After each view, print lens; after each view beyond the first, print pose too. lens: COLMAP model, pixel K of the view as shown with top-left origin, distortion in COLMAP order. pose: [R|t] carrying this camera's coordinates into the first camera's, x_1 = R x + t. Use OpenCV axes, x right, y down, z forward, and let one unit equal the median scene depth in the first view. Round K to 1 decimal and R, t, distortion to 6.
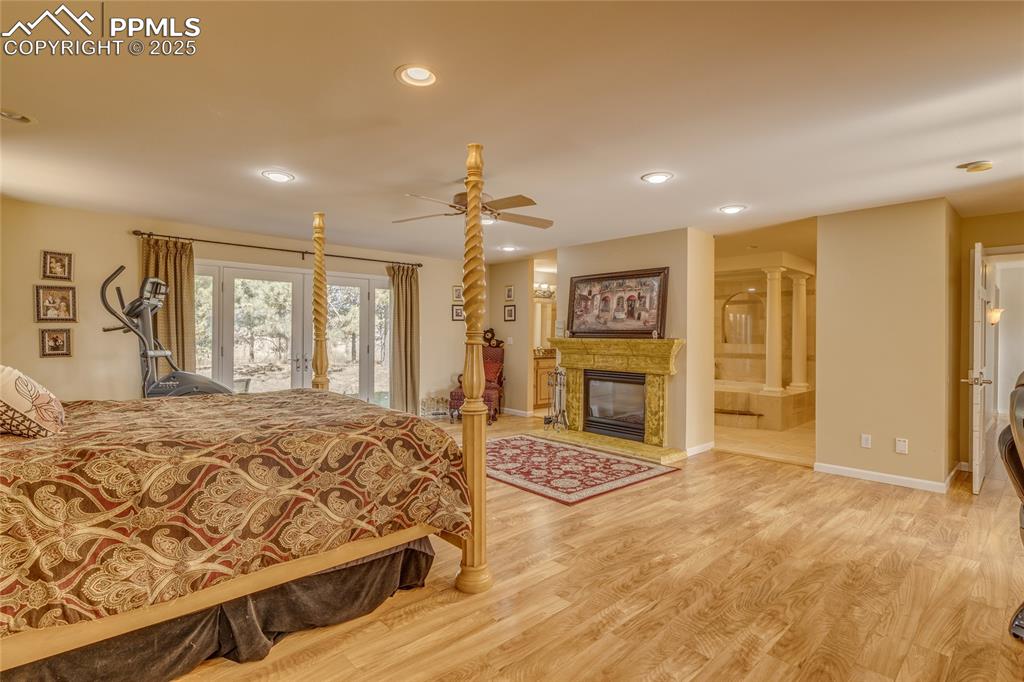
lens RADIAL K [[497.6, 0, 514.1], [0, 497.6, 341.6], [0, 0, 1]] dist [-0.001155, -0.001174]
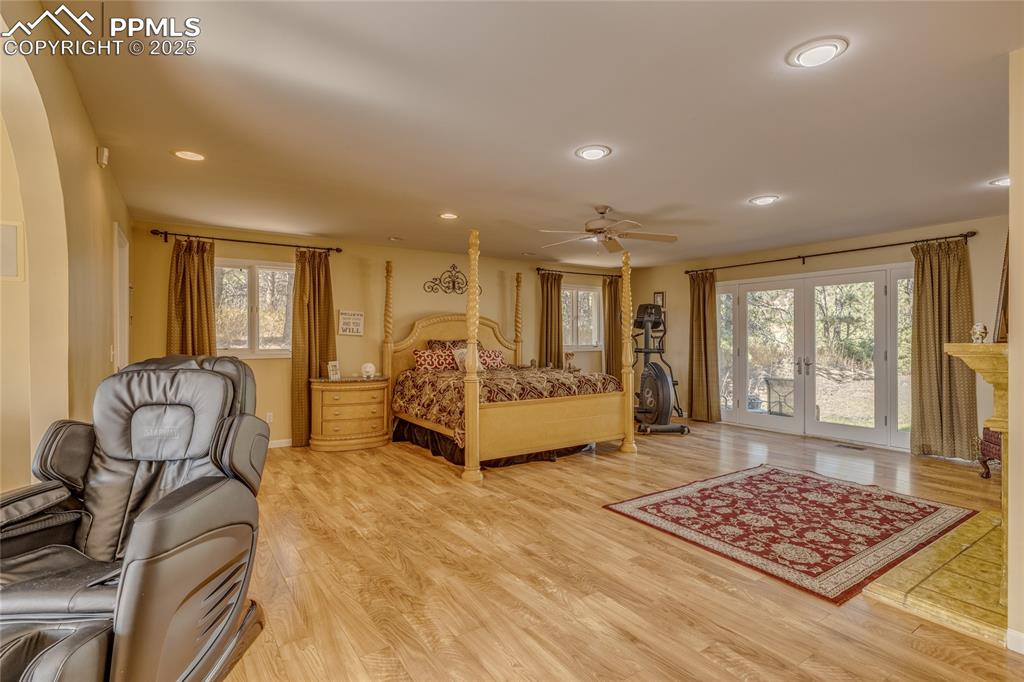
lens RADIAL K [[497.6, 0, 513.9], [0, 497.6, 339.5], [0, 0, 1]] dist [-0.001155, -0.001174]
pose [[-0.154769, -0.004064, -0.987942, 0.912464], [-0.010407, 0.999943, -0.002483, -0.003711], [0.987896, 0.009897, -0.154803, 0.783232]]
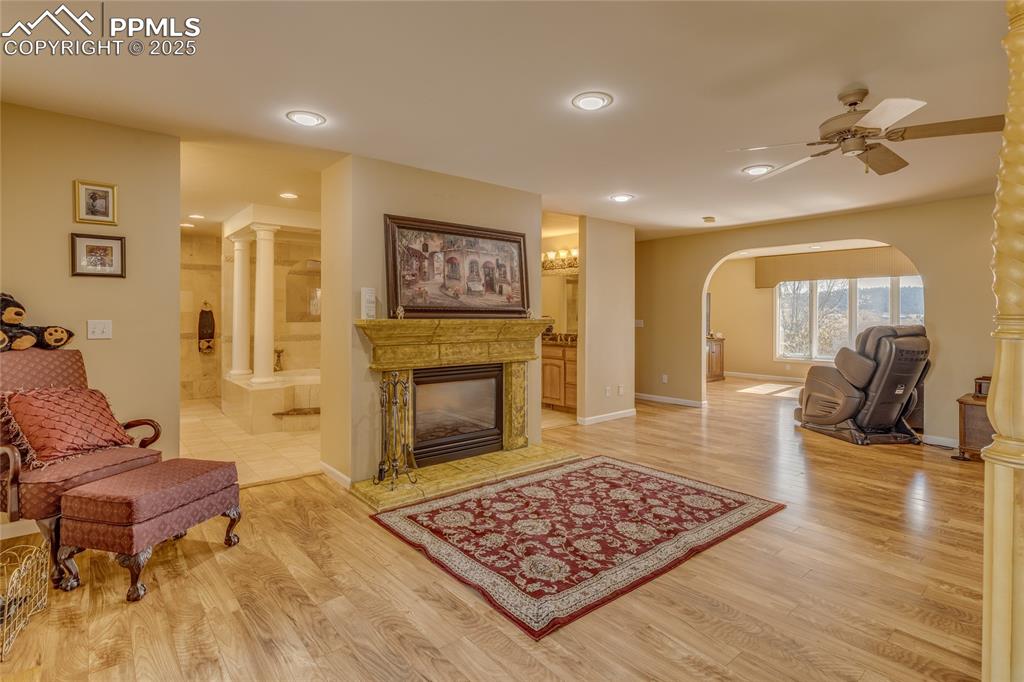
lens RADIAL K [[497.6, 0, 515.2], [0, 497.6, 317.9], [0, 0, 1]] dist [-0.001155, -0.001174]
pose [[0.053907, -0.011627, 0.998478, -0.645965], [0.009487, 0.999893, 0.011131, -0.019020], [-0.998501, 0.008872, 0.054011, 1.152942]]
